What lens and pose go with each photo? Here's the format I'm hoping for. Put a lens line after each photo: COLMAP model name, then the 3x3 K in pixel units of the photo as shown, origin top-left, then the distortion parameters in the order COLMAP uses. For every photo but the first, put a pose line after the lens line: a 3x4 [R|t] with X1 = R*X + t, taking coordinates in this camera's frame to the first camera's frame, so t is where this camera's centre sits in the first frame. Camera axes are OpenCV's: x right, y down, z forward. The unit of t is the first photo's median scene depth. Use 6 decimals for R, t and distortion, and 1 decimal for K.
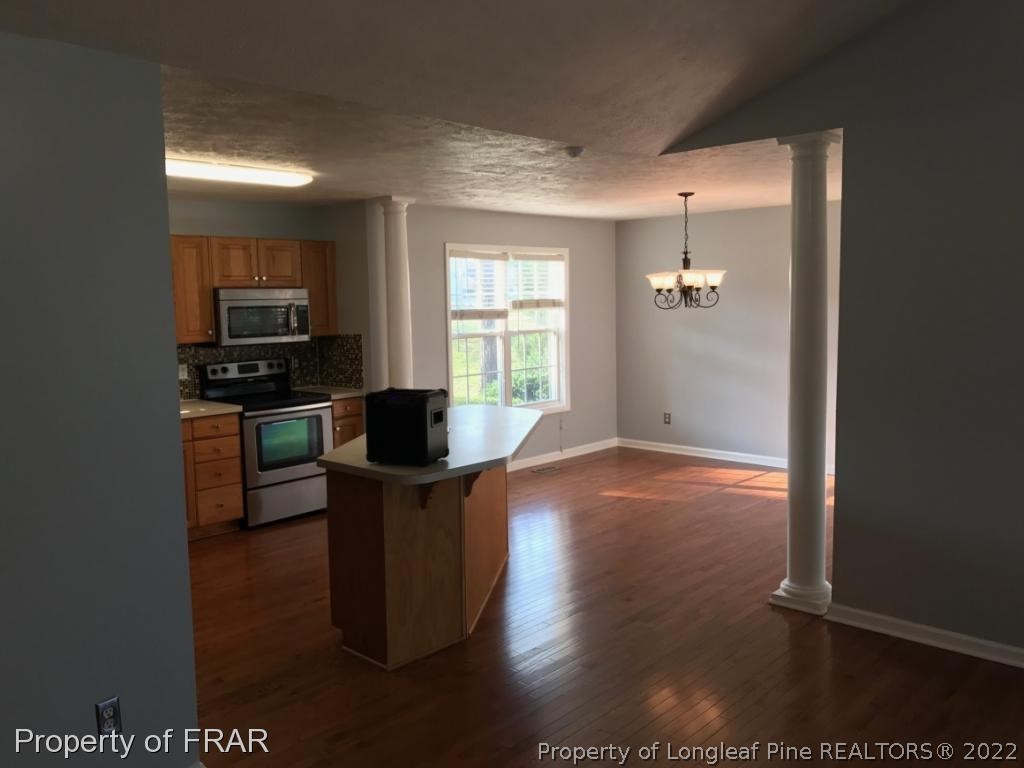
lens RADIAL K [[860.7, 0, 504.7], [0, 860.7, 369.3], [0, 0, 1]] dist [0.043081, -0.038382]
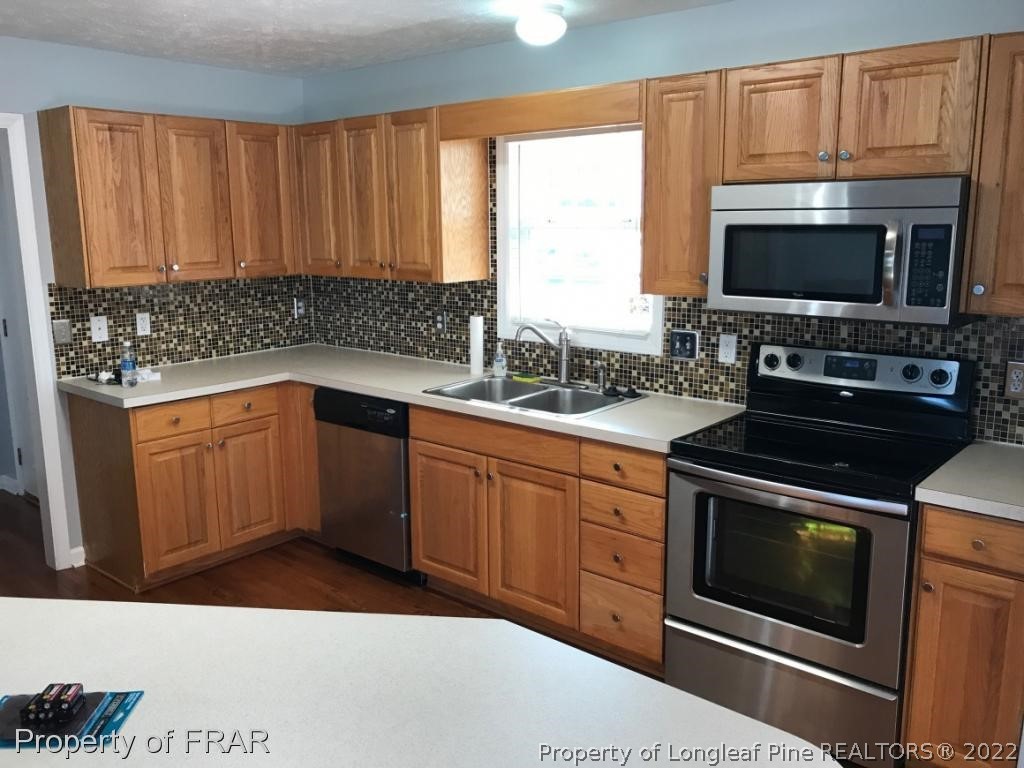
lens RADIAL K [[860.7, 0, 512.6], [0, 860.7, 382.2], [0, 0, 1]] dist [0.043081, -0.038382]
pose [[0.054359, 0.205737, -0.977096, 0.127732], [-0.082136, 0.976148, 0.200968, -0.069386], [0.995138, 0.069331, 0.069960, 0.815687]]
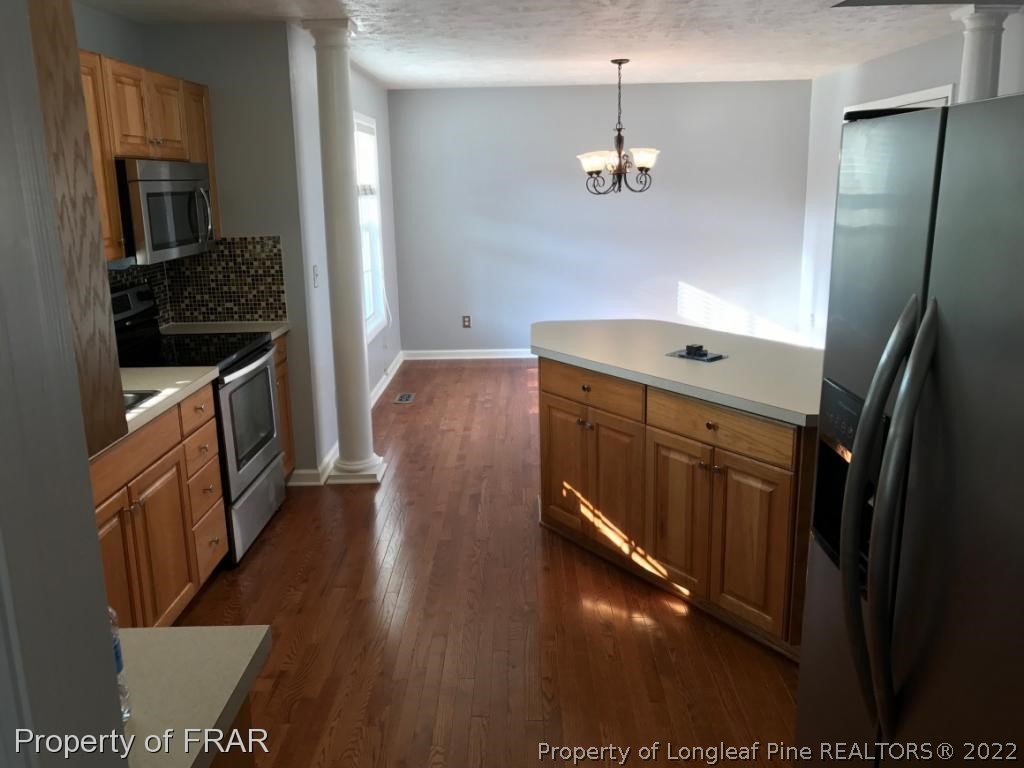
lens RADIAL K [[860.7, 0, 517.9], [0, 860.7, 375.0], [0, 0, 1]] dist [0.043081, -0.038382]
pose [[0.723502, -0.147608, 0.674357, -0.509315], [0.063877, 0.986996, 0.147509, -0.022588], [-0.687361, -0.063648, 0.723522, 0.407470]]
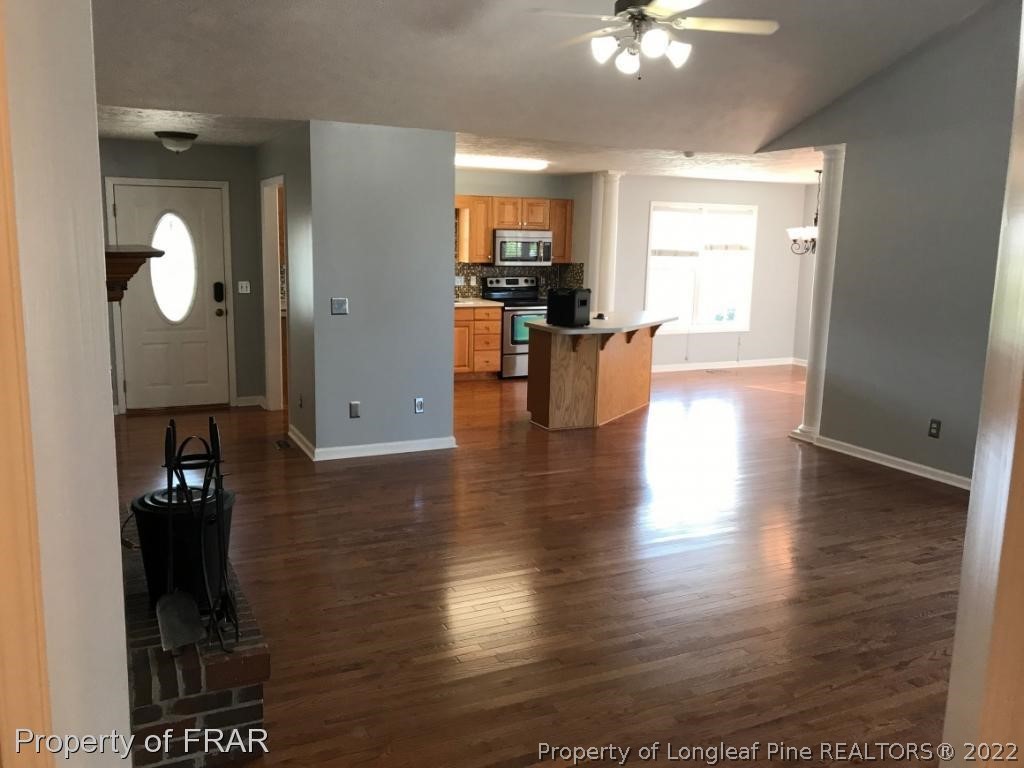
lens RADIAL K [[860.7, 0, 480.0], [0, 860.7, 398.0], [0, 0, 1]] dist [0.043081, -0.038382]
pose [[0.926114, 0.104047, -0.362612, 0.245219], [-0.067286, 0.991359, 0.112609, 0.037303], [0.371195, -0.079890, 0.925112, -0.501375]]
